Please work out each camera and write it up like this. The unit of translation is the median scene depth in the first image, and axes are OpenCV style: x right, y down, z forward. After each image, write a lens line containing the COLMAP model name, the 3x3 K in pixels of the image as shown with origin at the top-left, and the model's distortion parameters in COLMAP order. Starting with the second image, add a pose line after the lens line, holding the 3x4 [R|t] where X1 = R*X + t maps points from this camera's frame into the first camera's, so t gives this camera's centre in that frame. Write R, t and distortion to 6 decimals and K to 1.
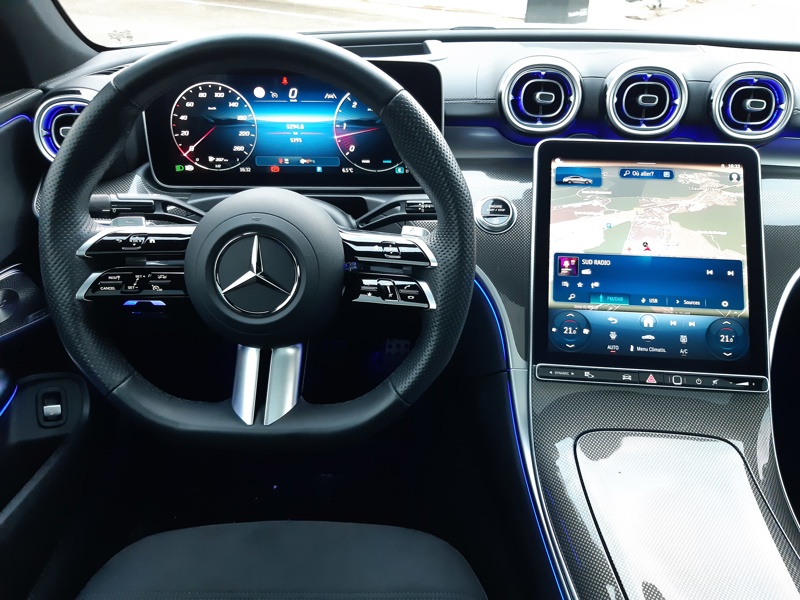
lens RADIAL K [[619.9, 0, 400.0], [0, 619.9, 300.0], [0, 0, 1]] dist [0.045586, -0.096115]
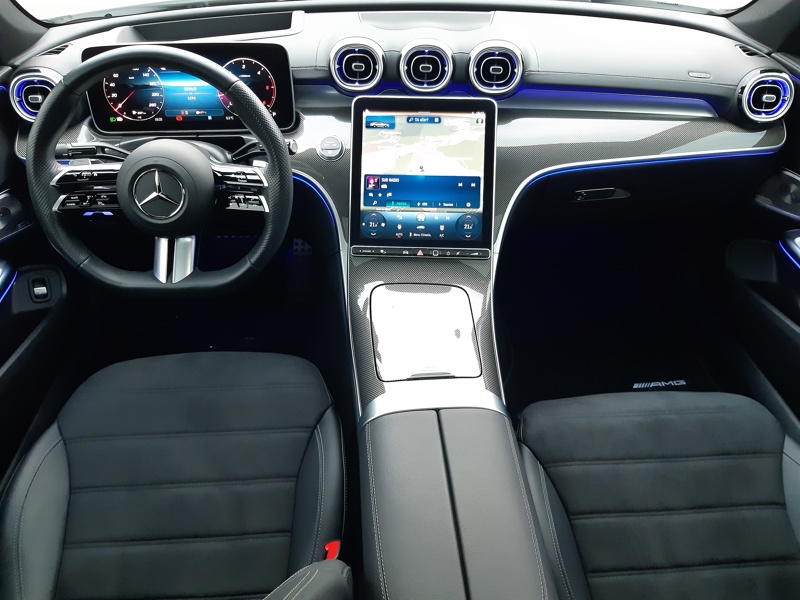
lens RADIAL K [[619.9, 0, 400.0], [0, 619.9, 300.0], [0, 0, 1]] dist [0.045586, -0.096115]
pose [[0.998779, -0.030810, 0.038618, 0.273480], [0.024850, 0.988930, 0.146286, 0.009989], [-0.042698, -0.145148, 0.988488, -0.585051]]
